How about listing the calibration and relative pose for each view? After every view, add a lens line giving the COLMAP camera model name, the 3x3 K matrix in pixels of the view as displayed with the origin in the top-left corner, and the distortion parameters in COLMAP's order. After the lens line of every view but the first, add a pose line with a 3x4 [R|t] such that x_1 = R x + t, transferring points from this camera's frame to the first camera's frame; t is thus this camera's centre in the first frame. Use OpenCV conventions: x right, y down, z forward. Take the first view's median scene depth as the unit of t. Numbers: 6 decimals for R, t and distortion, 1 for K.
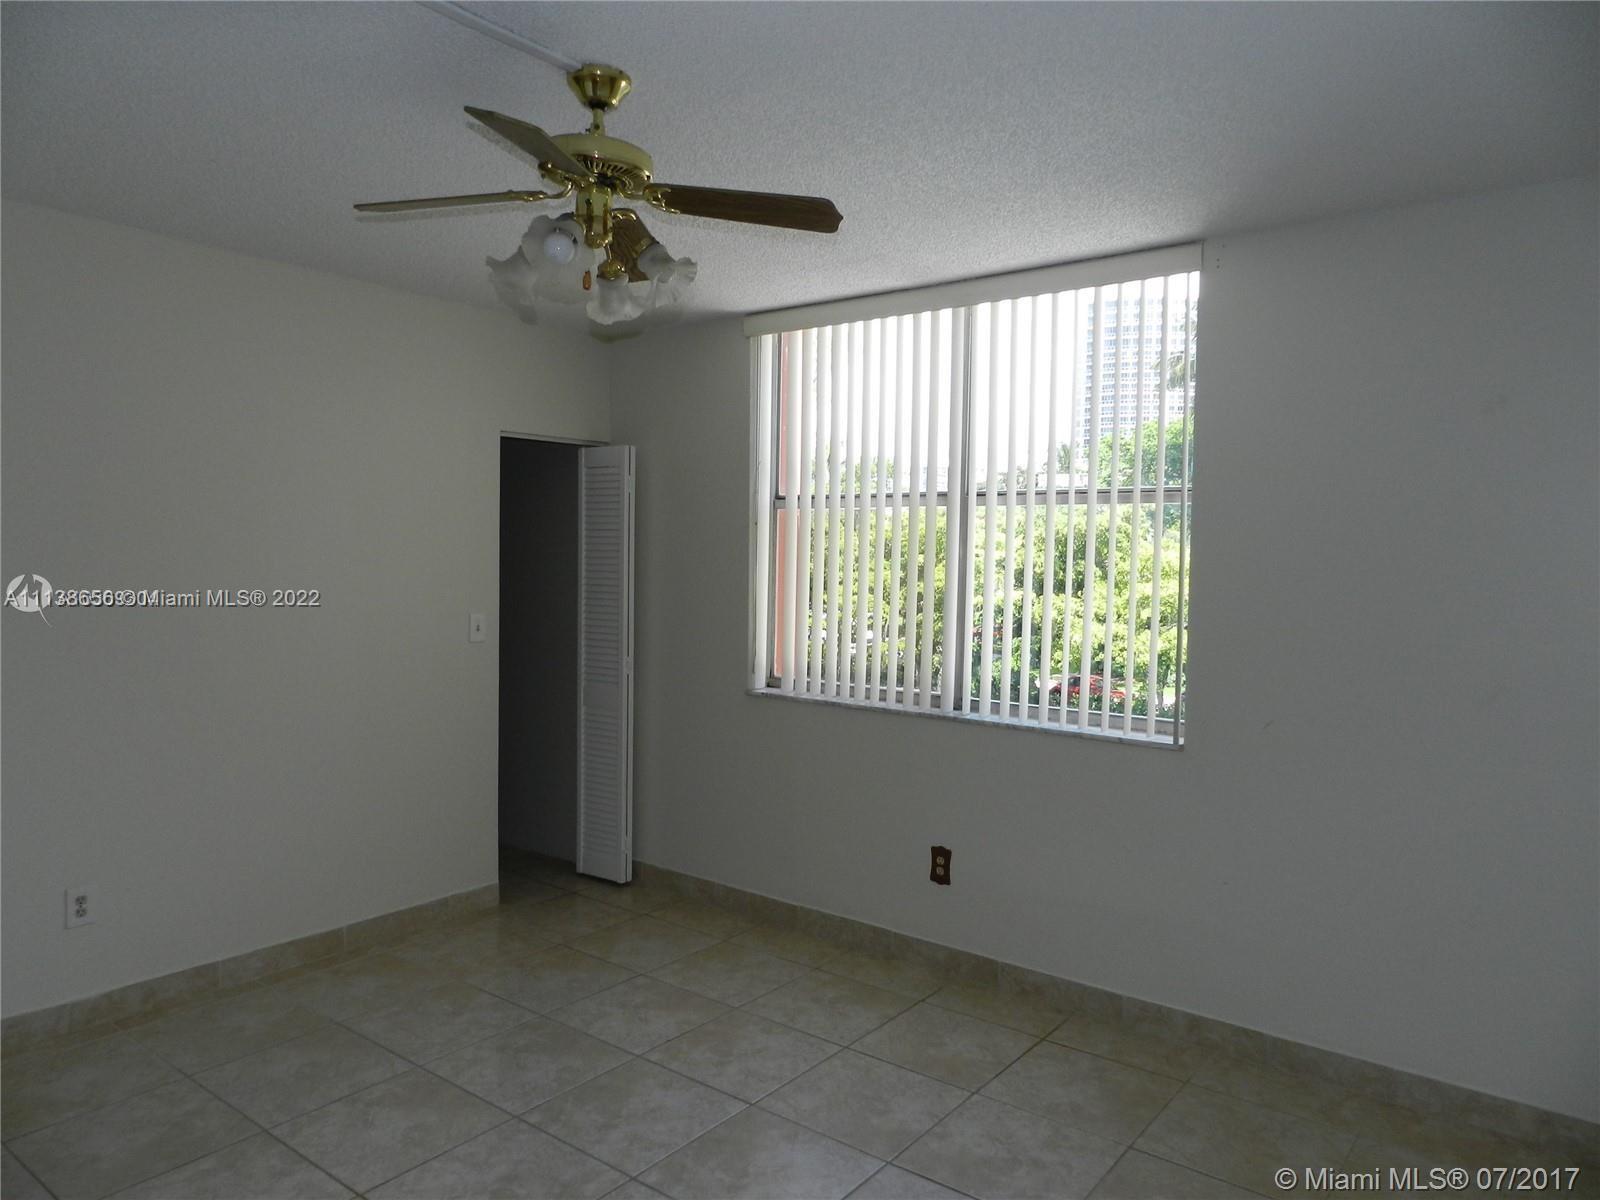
lens RADIAL K [[1072.8, 0, 797.4], [0, 1072.8, 603.5], [0, 0, 1]] dist [0.022130, -0.013145]
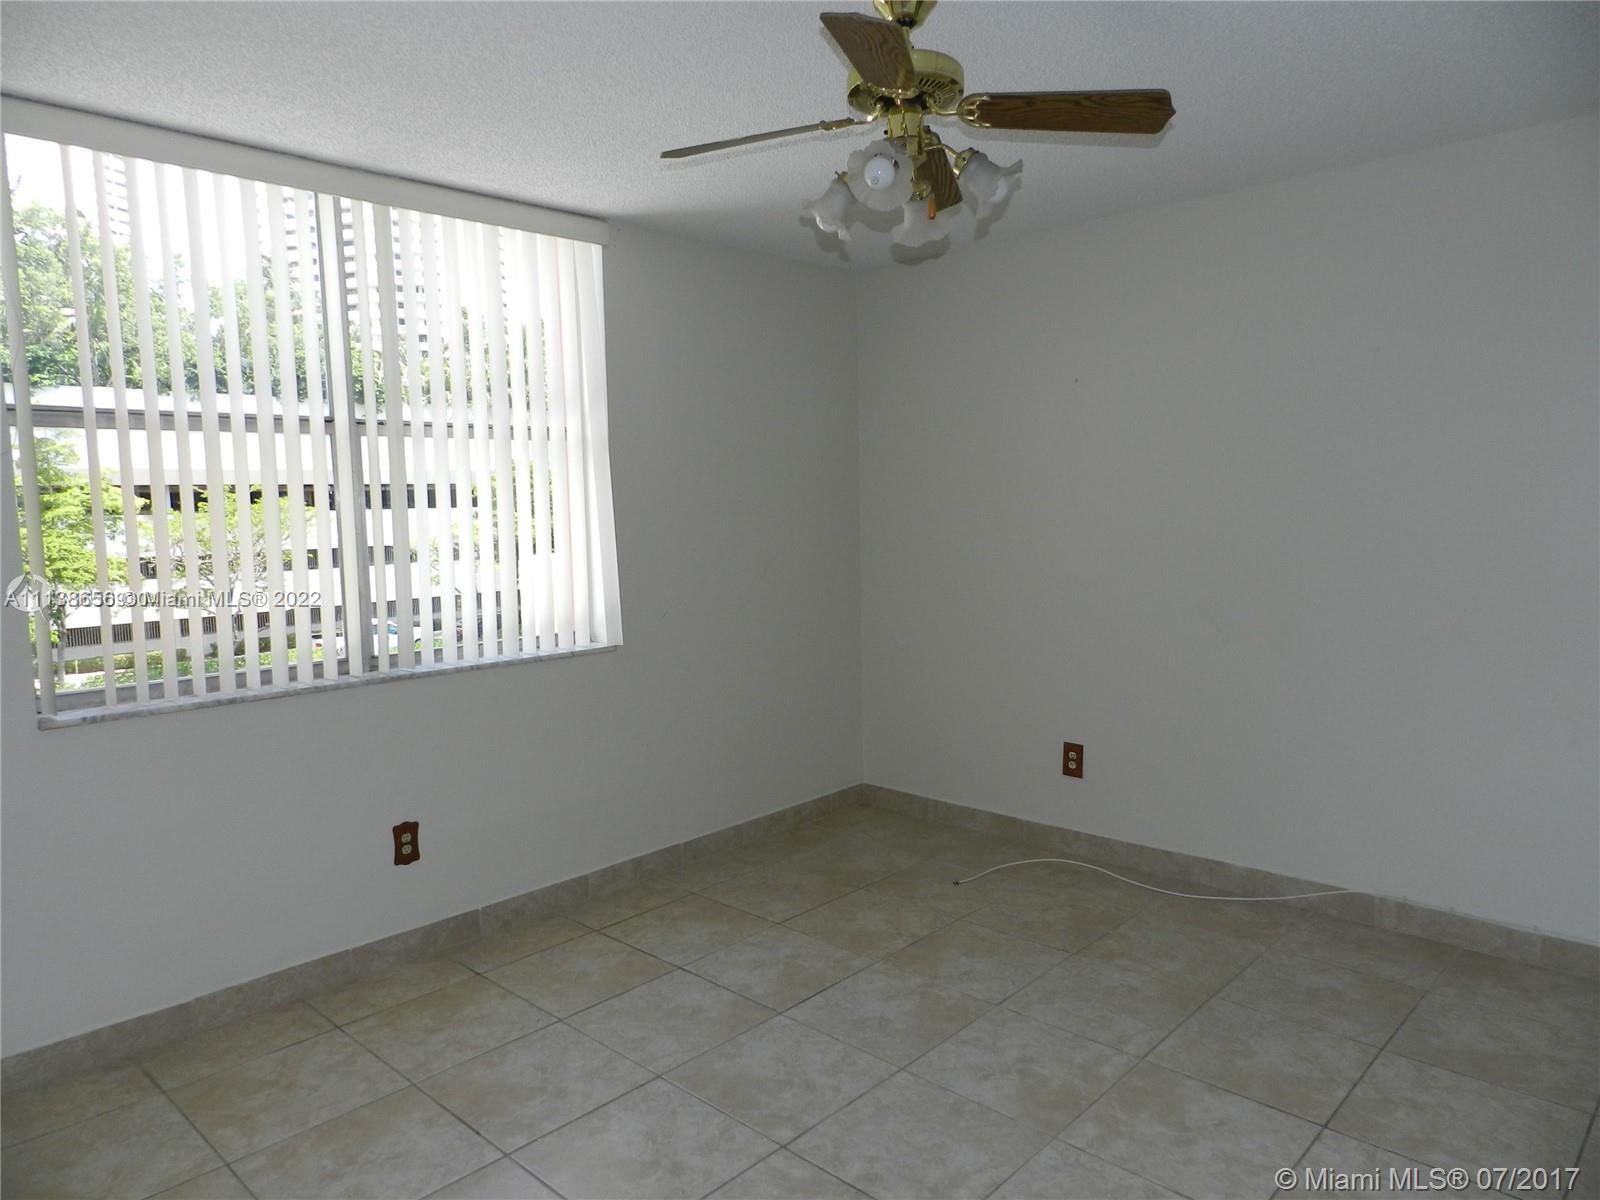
lens RADIAL K [[1072.8, 0, 797.5], [0, 1072.8, 598.0], [0, 0, 1]] dist [0.022130, -0.013145]
pose [[0.103205, -0.116333, 0.987834, -0.764413], [0.062745, 0.991920, 0.110258, -0.039031], [-0.992679, 0.050603, 0.109671, 0.632404]]
